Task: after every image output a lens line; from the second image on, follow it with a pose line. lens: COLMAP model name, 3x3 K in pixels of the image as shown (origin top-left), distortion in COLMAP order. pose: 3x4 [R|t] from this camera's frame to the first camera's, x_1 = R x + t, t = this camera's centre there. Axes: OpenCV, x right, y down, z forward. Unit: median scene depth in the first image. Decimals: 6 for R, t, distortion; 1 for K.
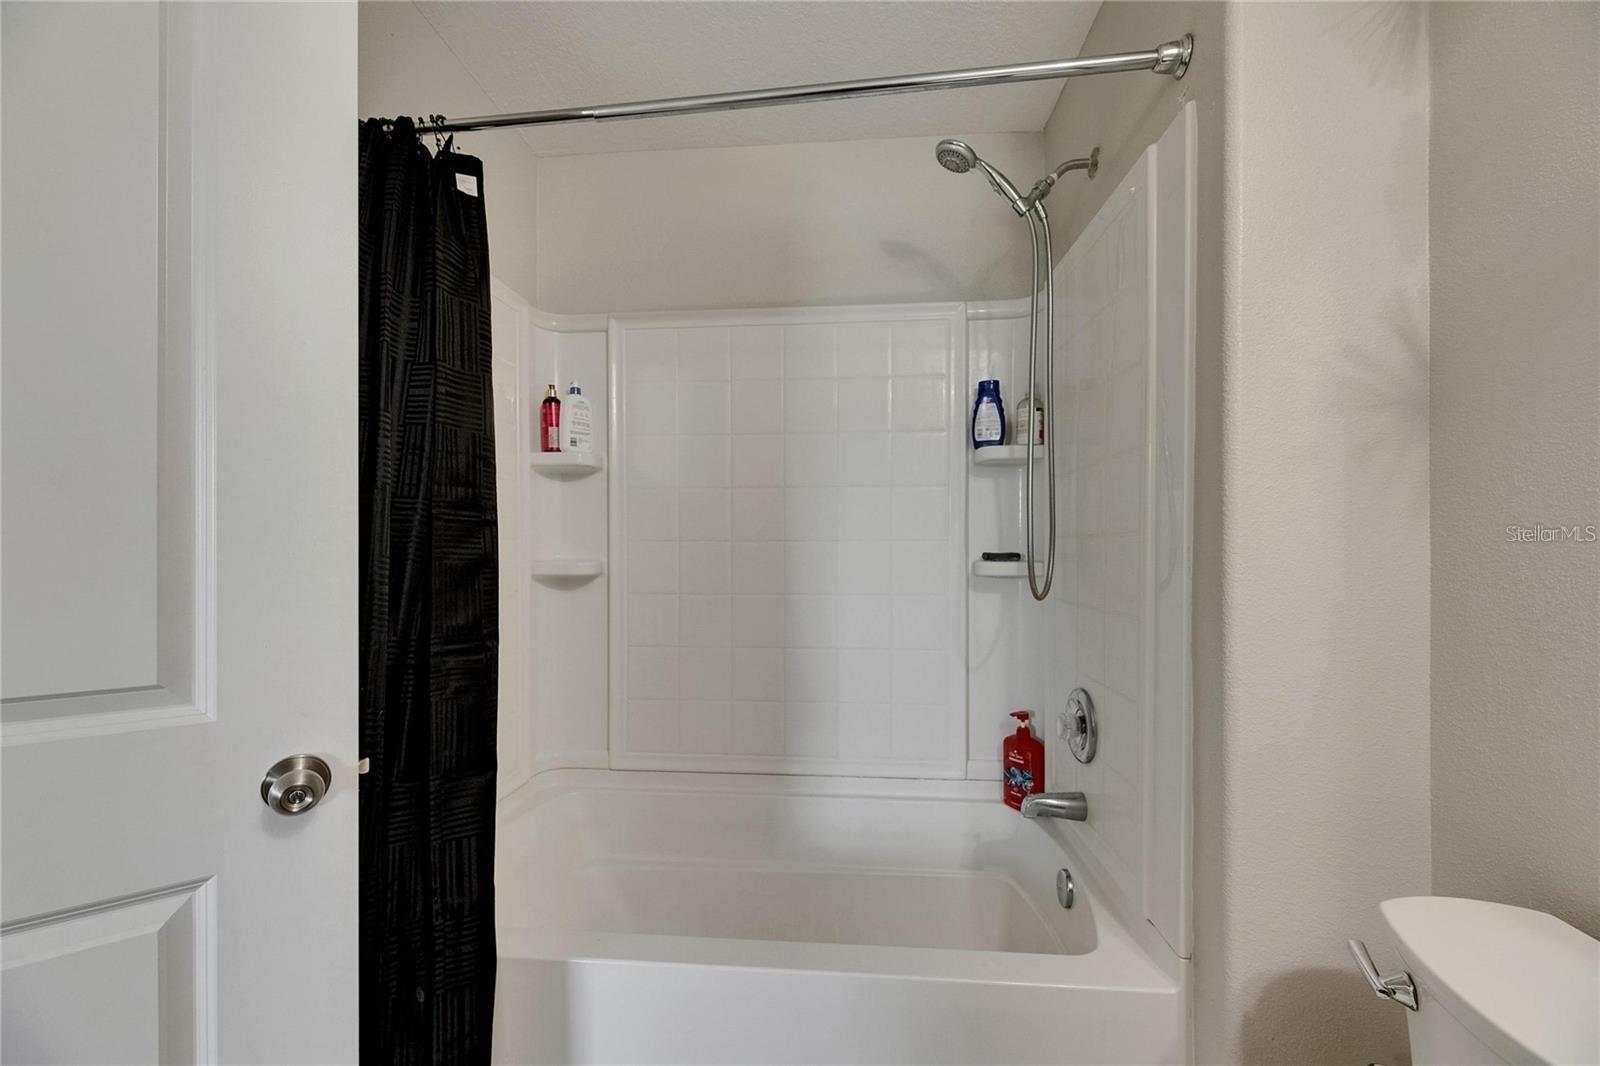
lens RADIAL K [[641.5, 0, 801.1], [0, 641.5, 549.1], [0, 0, 1]] dist [0.010859, -0.006251]
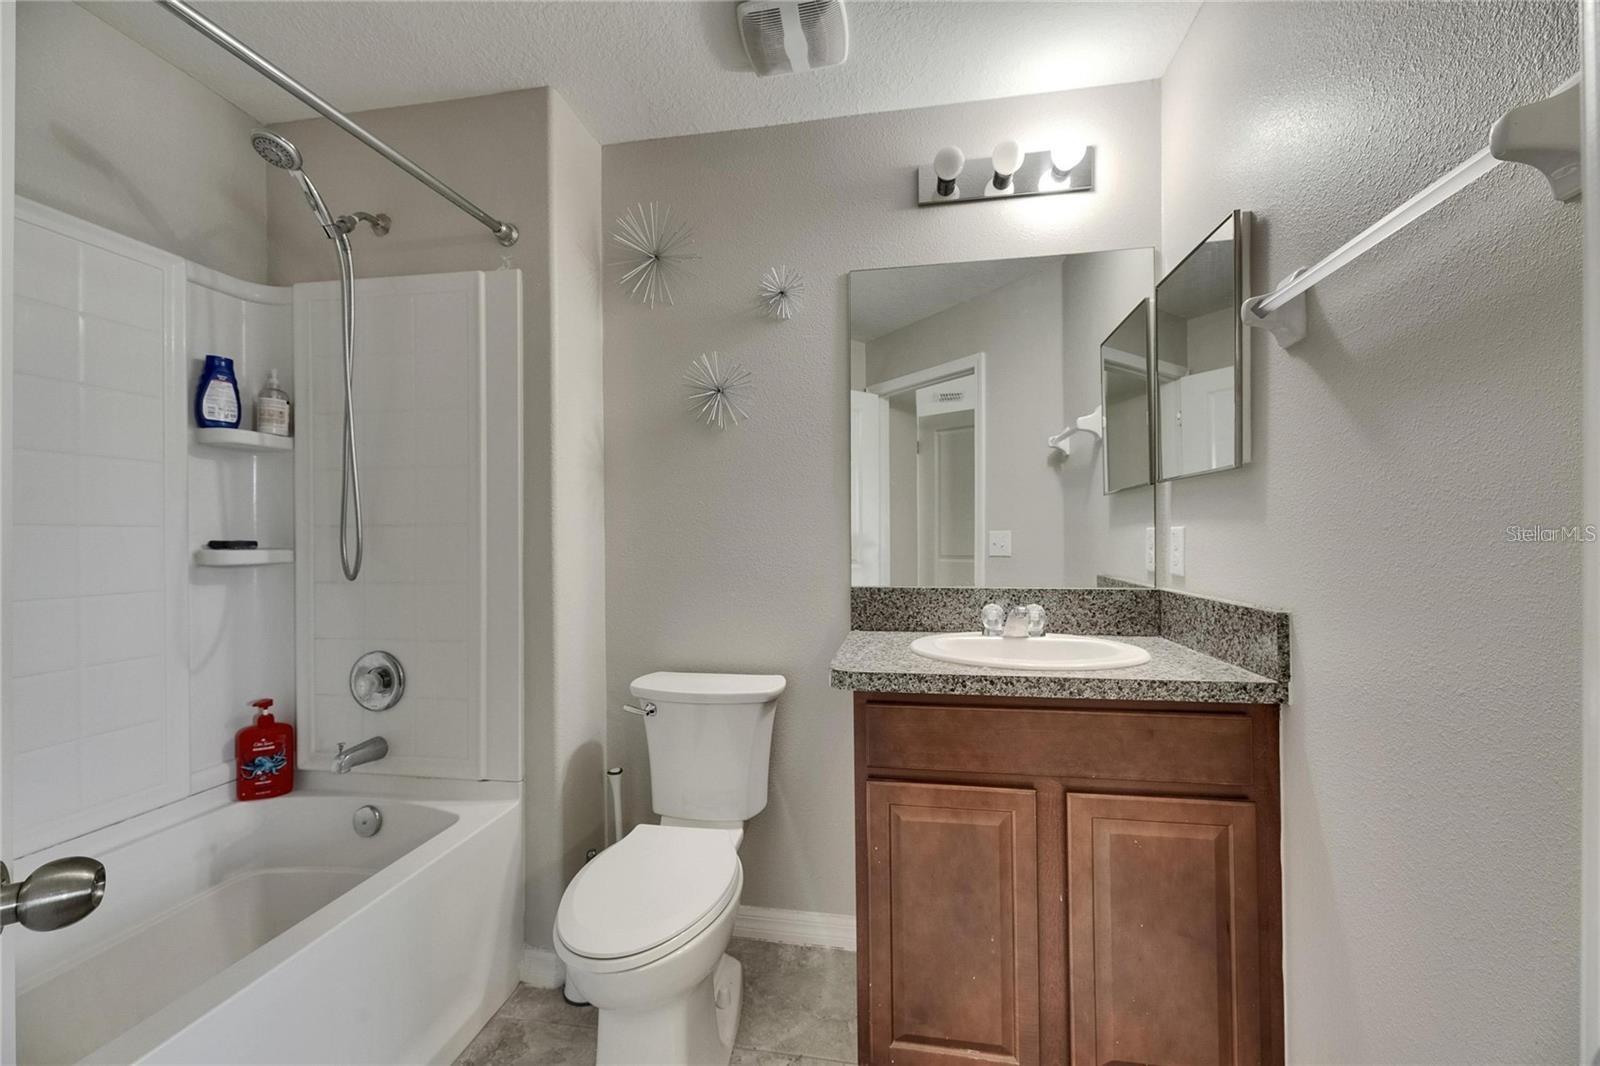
lens RADIAL K [[642.5, 0, 803.0], [0, 642.5, 538.4], [0, 0, 1]] dist [0.003074, 0.000032]
pose [[0.072555, 0.009335, 0.997321, -0.586456], [0.008491, 0.999914, -0.009977, 0.019164], [-0.997328, 0.009192, 0.072469, 0.088518]]
